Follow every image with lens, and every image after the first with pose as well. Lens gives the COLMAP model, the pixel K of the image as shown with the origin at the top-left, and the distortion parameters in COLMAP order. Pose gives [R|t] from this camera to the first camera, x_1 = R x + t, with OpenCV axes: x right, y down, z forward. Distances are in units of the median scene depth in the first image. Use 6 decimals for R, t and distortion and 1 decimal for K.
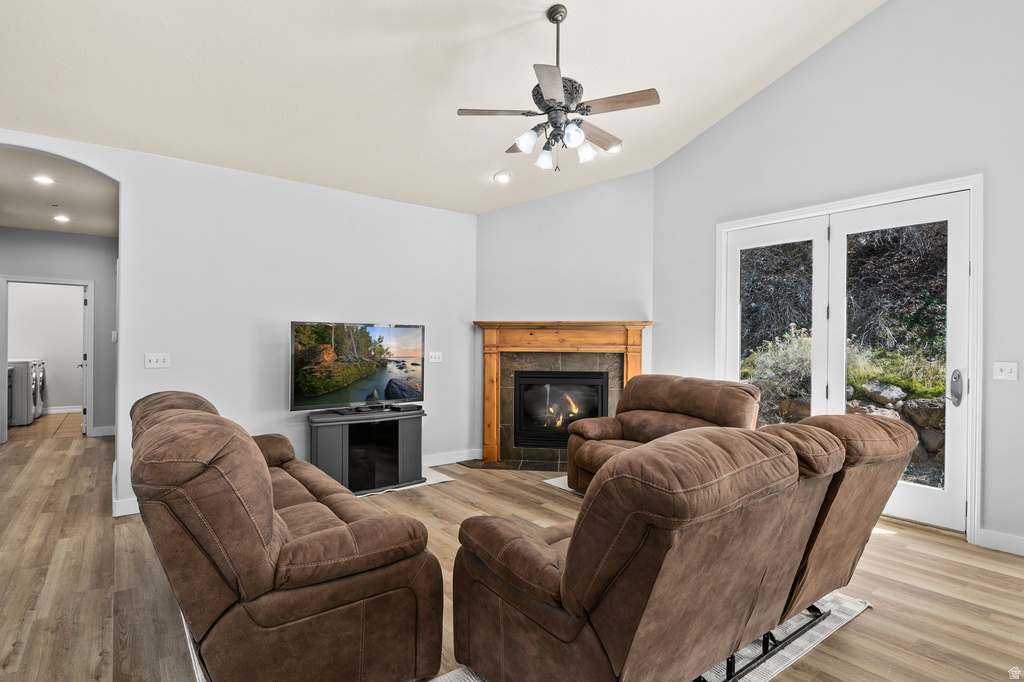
lens RADIAL K [[512.7, 0, 499.8], [0, 512.7, 344.8], [0, 0, 1]] dist [-0.011145, -0.001108]
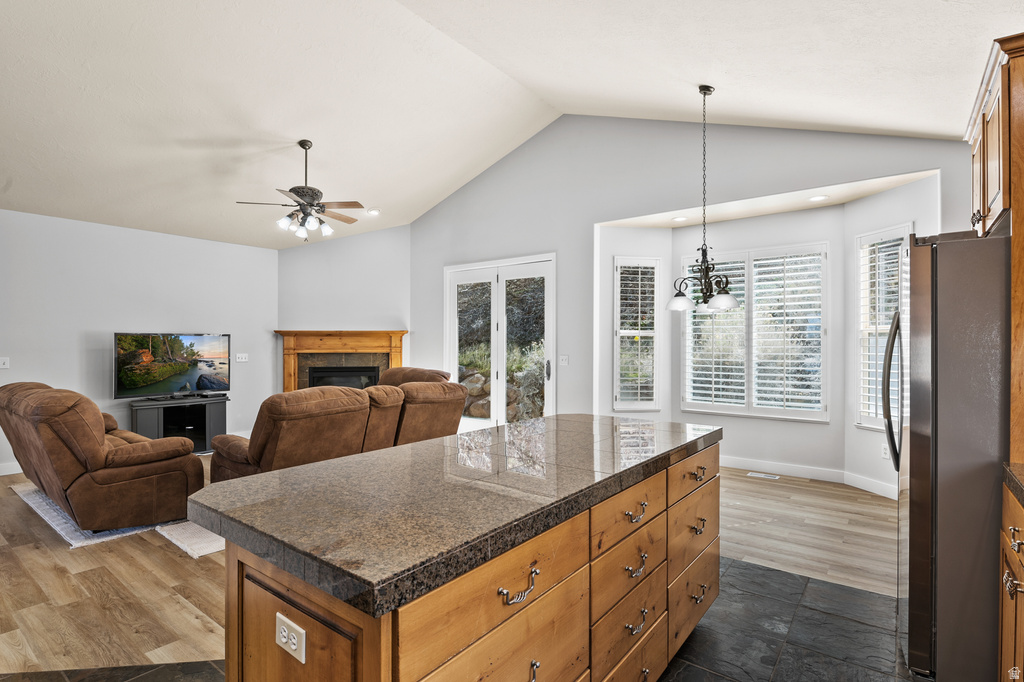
lens RADIAL K [[506.5, 0, 512.0], [0, 506.5, 341.0], [0, 0, 1]] dist [0.000067, -0.013400]
pose [[0.960875, -0.005651, 0.276926, 0.207820], [0.007584, 0.999954, -0.005909, -0.007155], [-0.276880, 0.007778, 0.960873, -0.508551]]
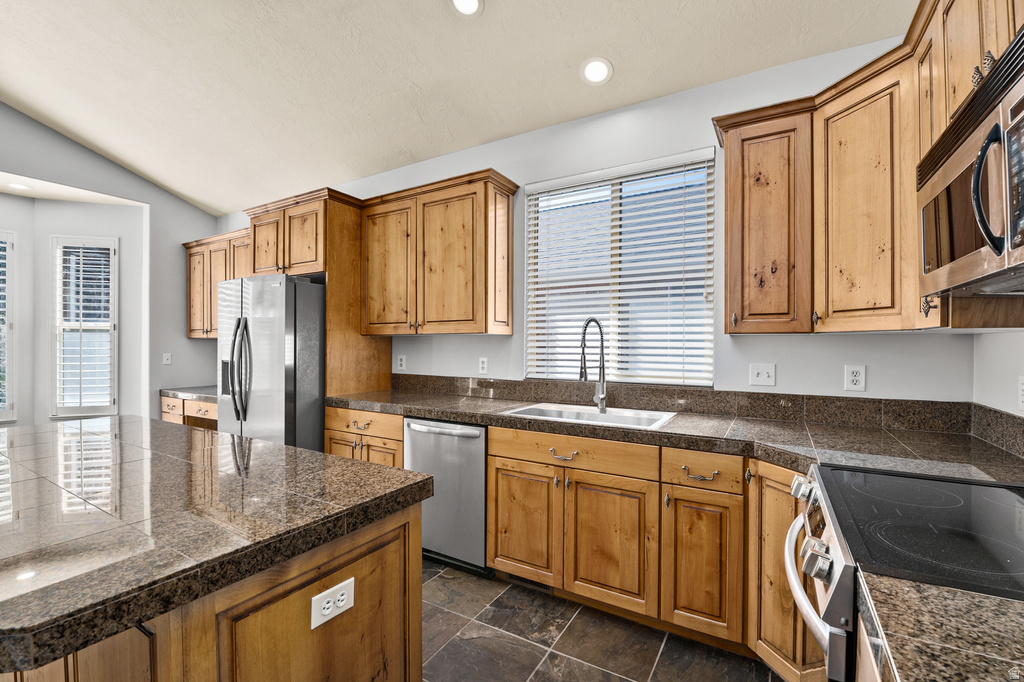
lens RADIAL K [[444.4, 0, 511.4], [0, 444.4, 345.5], [0, 0, 1]] dist [0.000994, -0.012686]
pose [[-0.387632, -0.010490, 0.921754, -0.059829], [-0.003784, 0.999945, 0.009788, -0.001550], [-0.921806, 0.000306, -0.387650, -0.252620]]
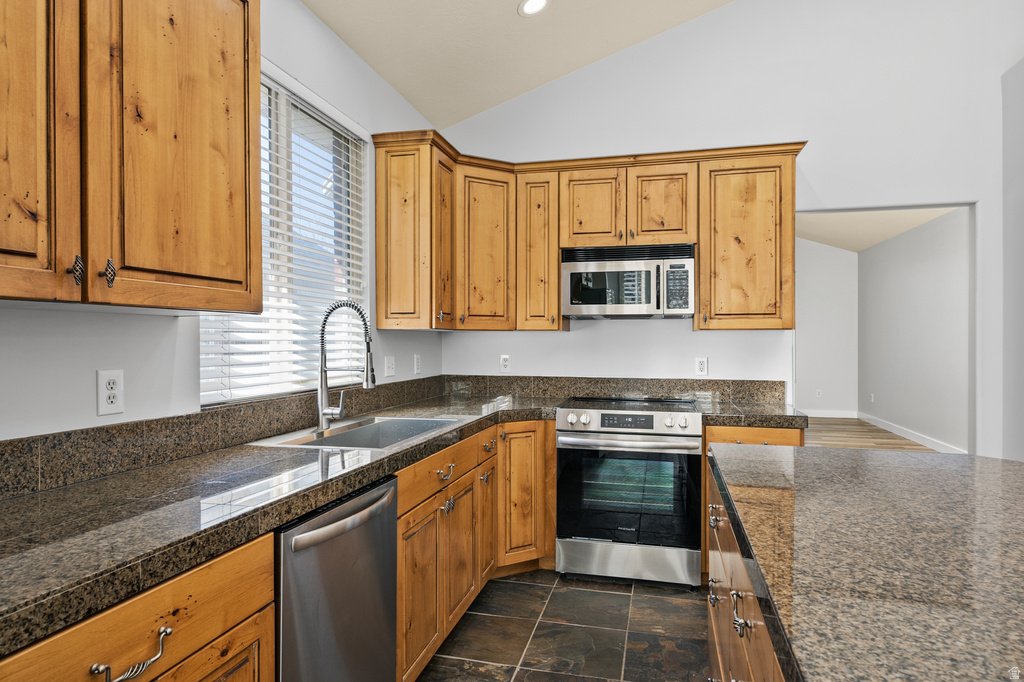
lens RADIAL K [[601.7, 0, 512.0], [0, 601.7, 341.0], [0, 0, 1]] dist [0.005723, 0.001029]
pose [[-0.773763, -0.007870, -0.633427, 0.621055], [-0.007771, 0.999966, -0.002932, 0.005167], [0.633428, 0.002654, -0.773797, -0.052066]]
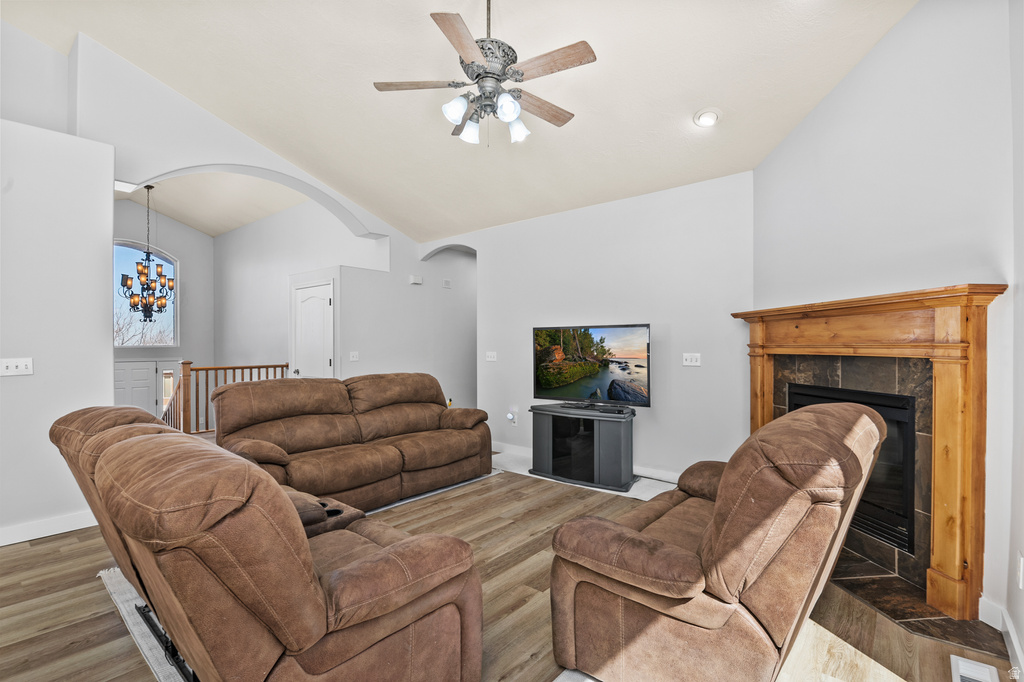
lens RADIAL K [[476.4, 0, 511.8], [0, 476.4, 345.1], [0, 0, 1]] dist [-0.001782, -0.000912]
pose [[0.231145, -0.007962, -0.972887, 0.658259], [0.004139, 0.999966, -0.007200, 0.005494], [0.972911, -0.002363, 0.231170, 0.607863]]
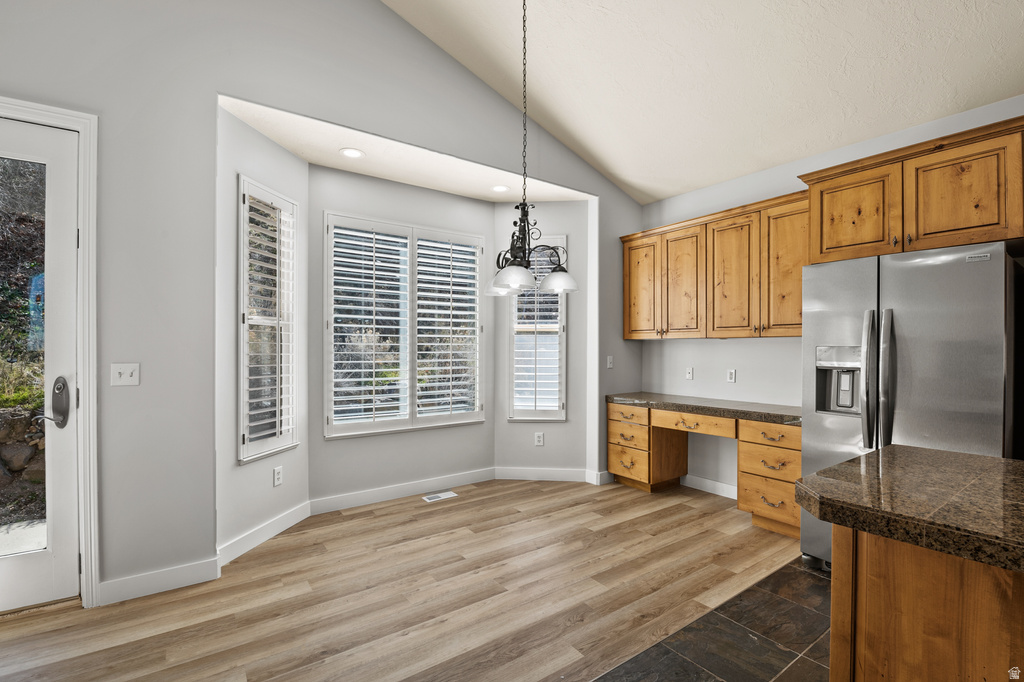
lens RADIAL K [[454.9, 0, 512.9], [0, 454.9, 349.0], [0, 0, 1]] dist [-0.017691, -0.000663]
pose [[0.017647, -0.011560, 0.999777, 0.205954], [0.000645, 0.999933, 0.011550, 0.002340], [-0.999844, 0.000441, 0.017653, 0.256296]]
